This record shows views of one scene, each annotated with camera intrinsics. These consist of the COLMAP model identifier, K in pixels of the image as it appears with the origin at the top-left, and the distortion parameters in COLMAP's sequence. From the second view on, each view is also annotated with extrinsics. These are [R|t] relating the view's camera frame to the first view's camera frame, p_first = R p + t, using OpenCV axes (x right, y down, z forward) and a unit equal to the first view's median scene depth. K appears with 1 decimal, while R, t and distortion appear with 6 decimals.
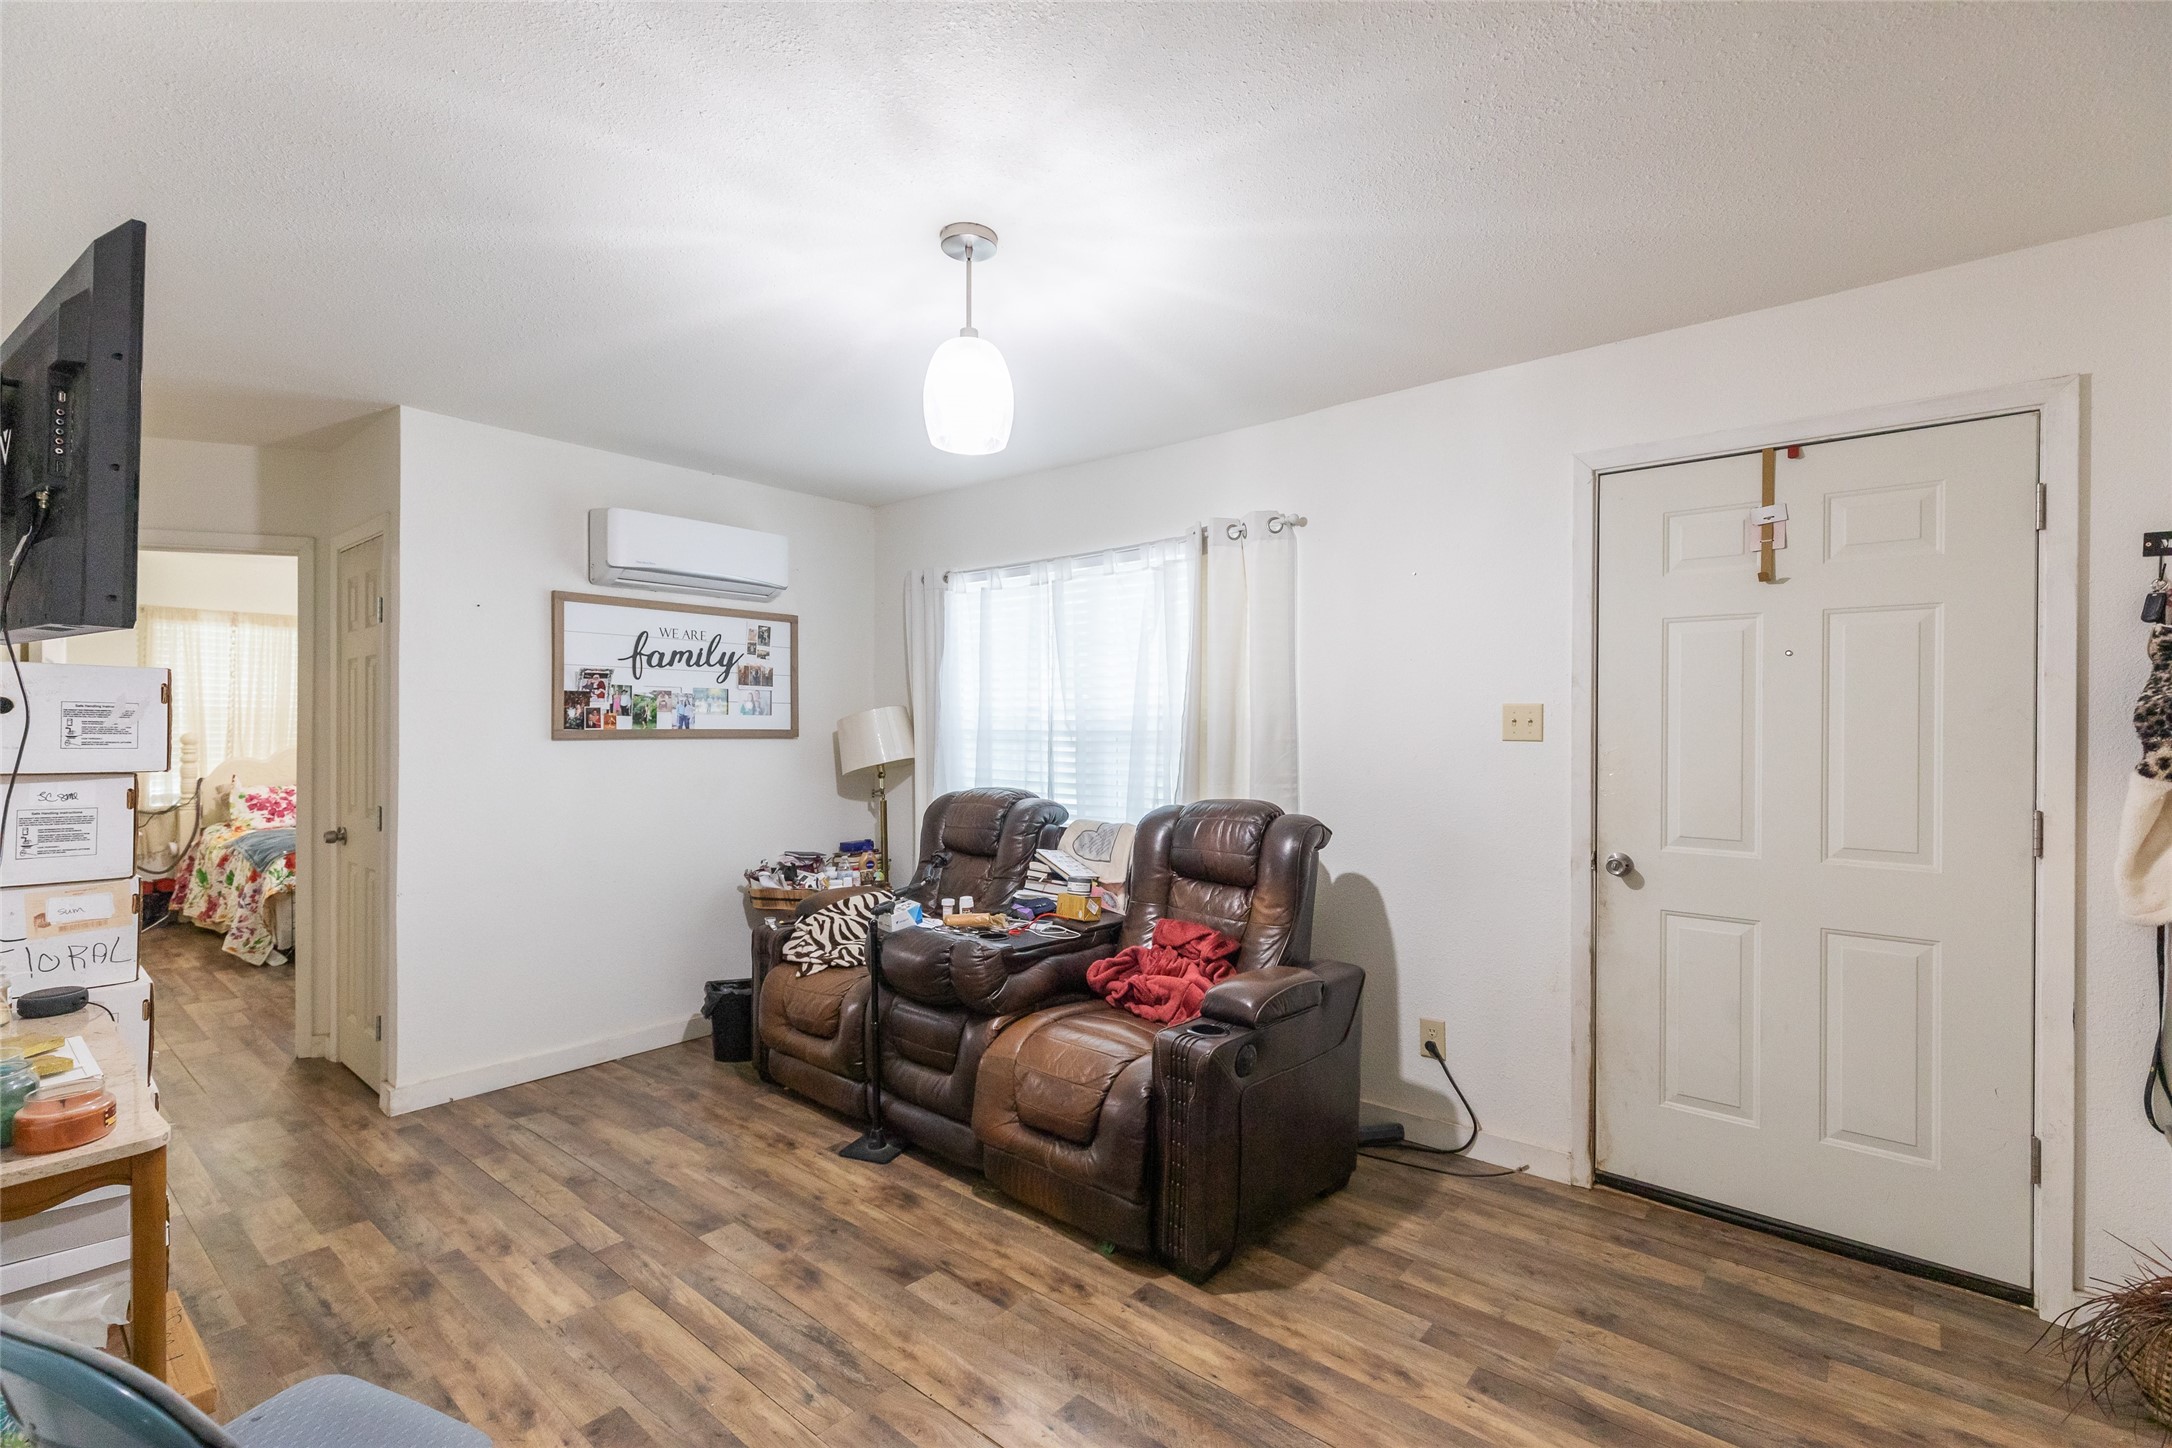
lens RADIAL K [[972.8, 0, 1083.2], [0, 972.8, 730.9], [0, 0, 1]] dist [0.002588, 0.000020]
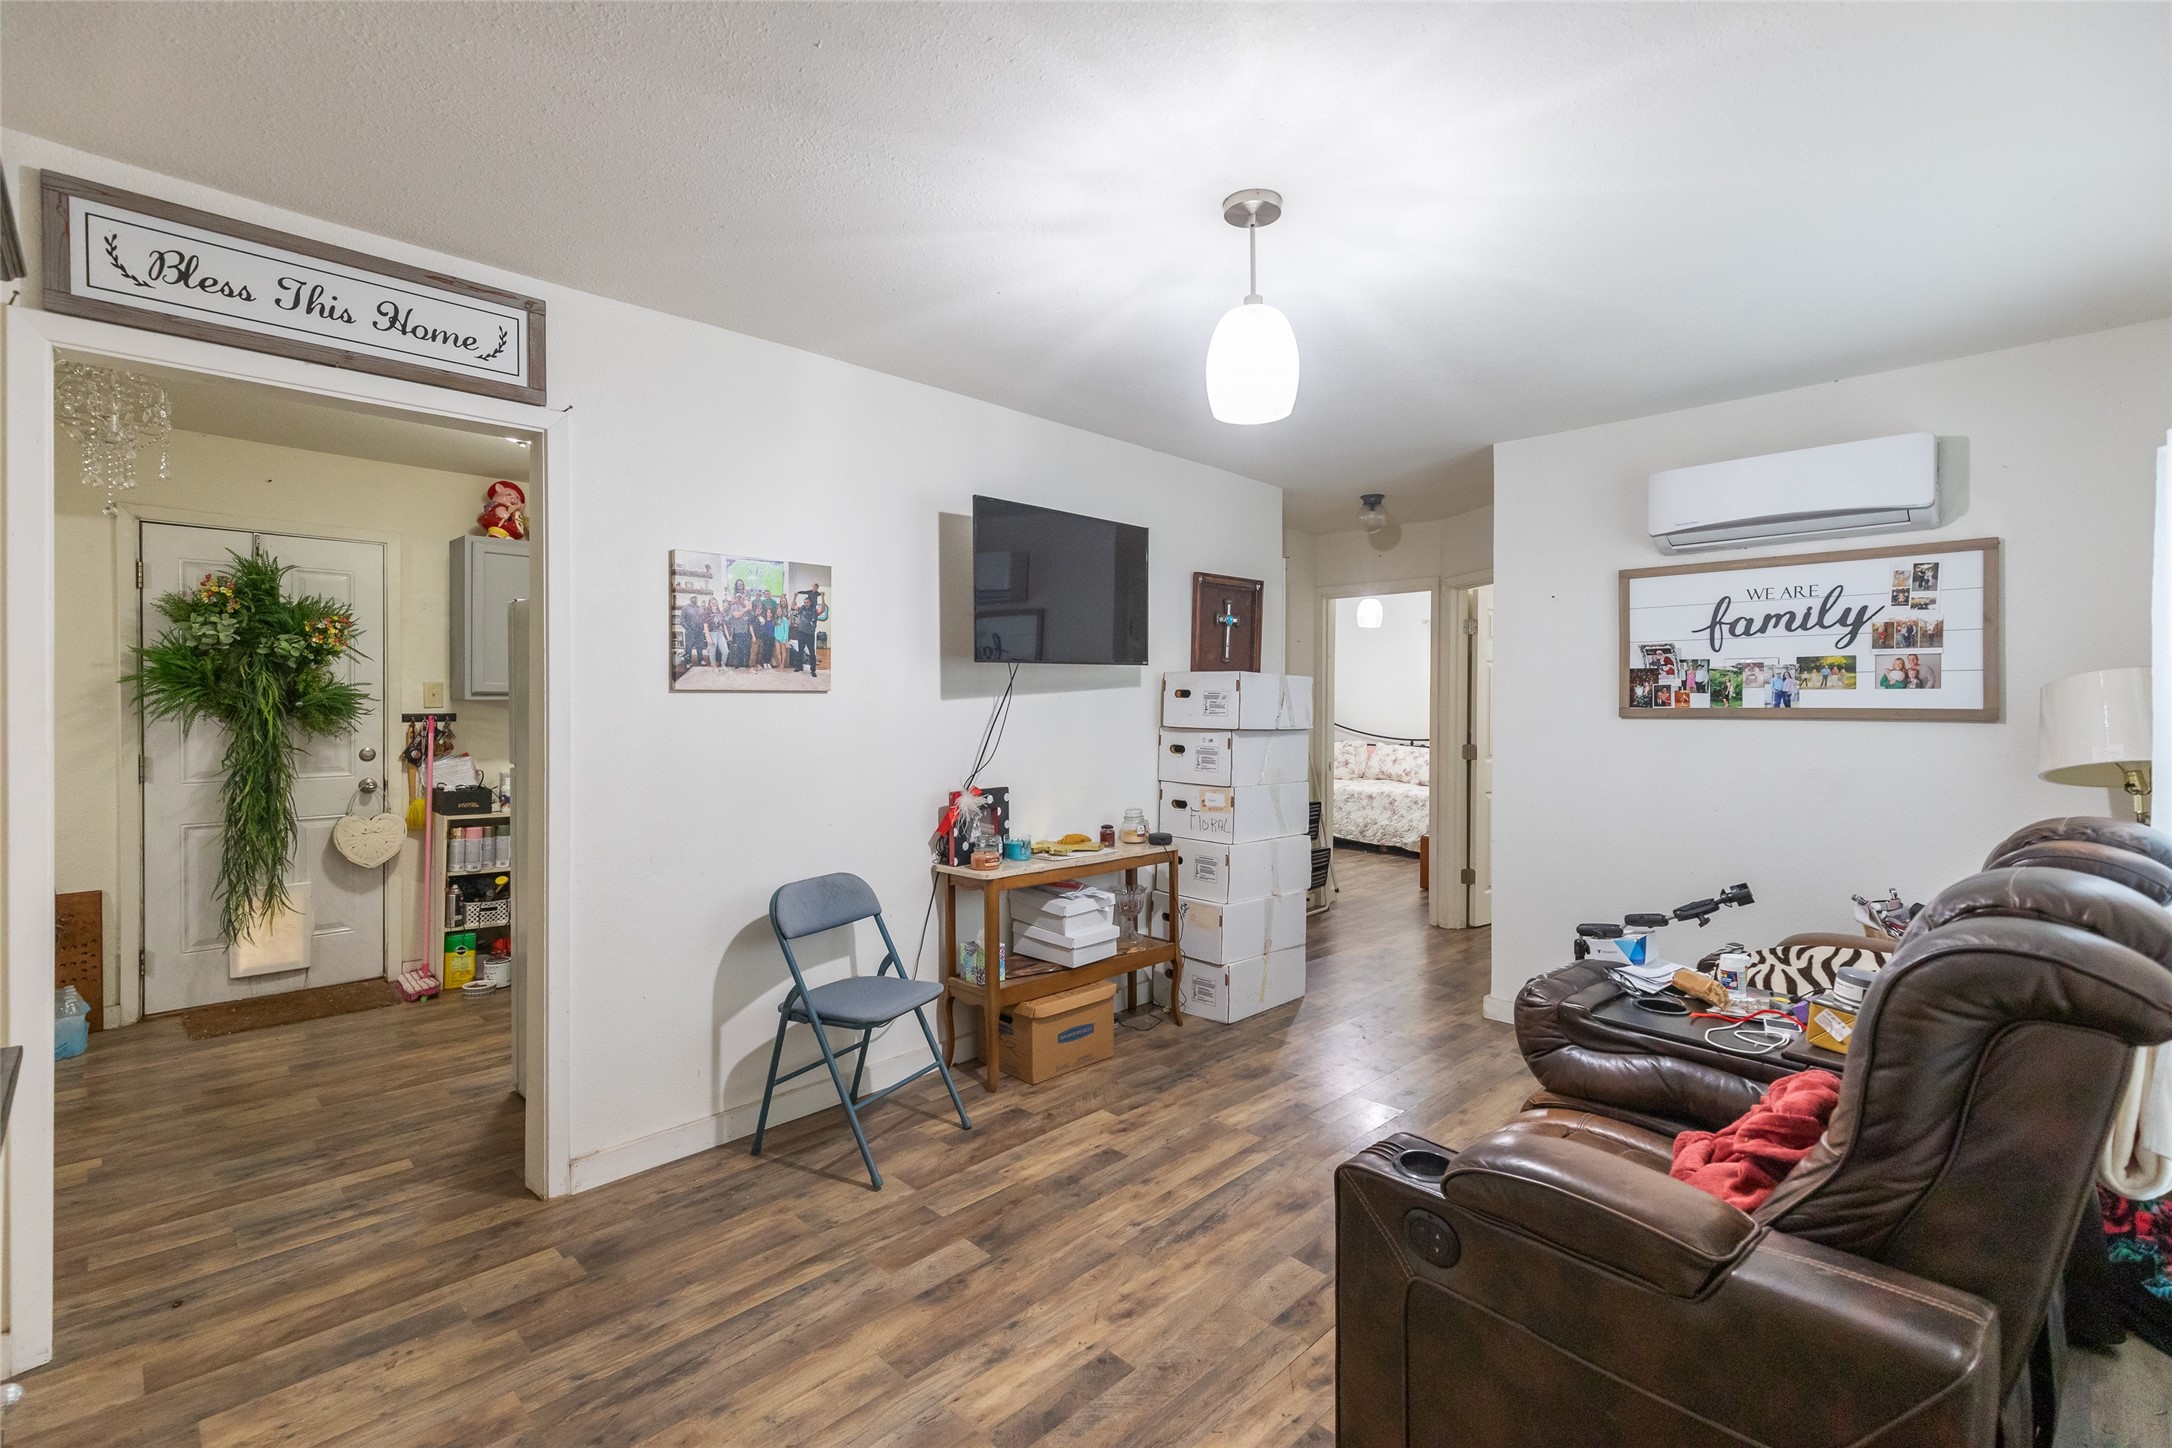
lens RADIAL K [[972.8, 0, 1082.8], [0, 972.8, 707.7], [0, 0, 1]] dist [0.002588, 0.000020]
pose [[-0.091456, 0.002770, -0.995805, 0.478609], [-0.003414, 0.999989, 0.003095, -0.002290], [0.995803, 0.003683, -0.091445, 0.494478]]
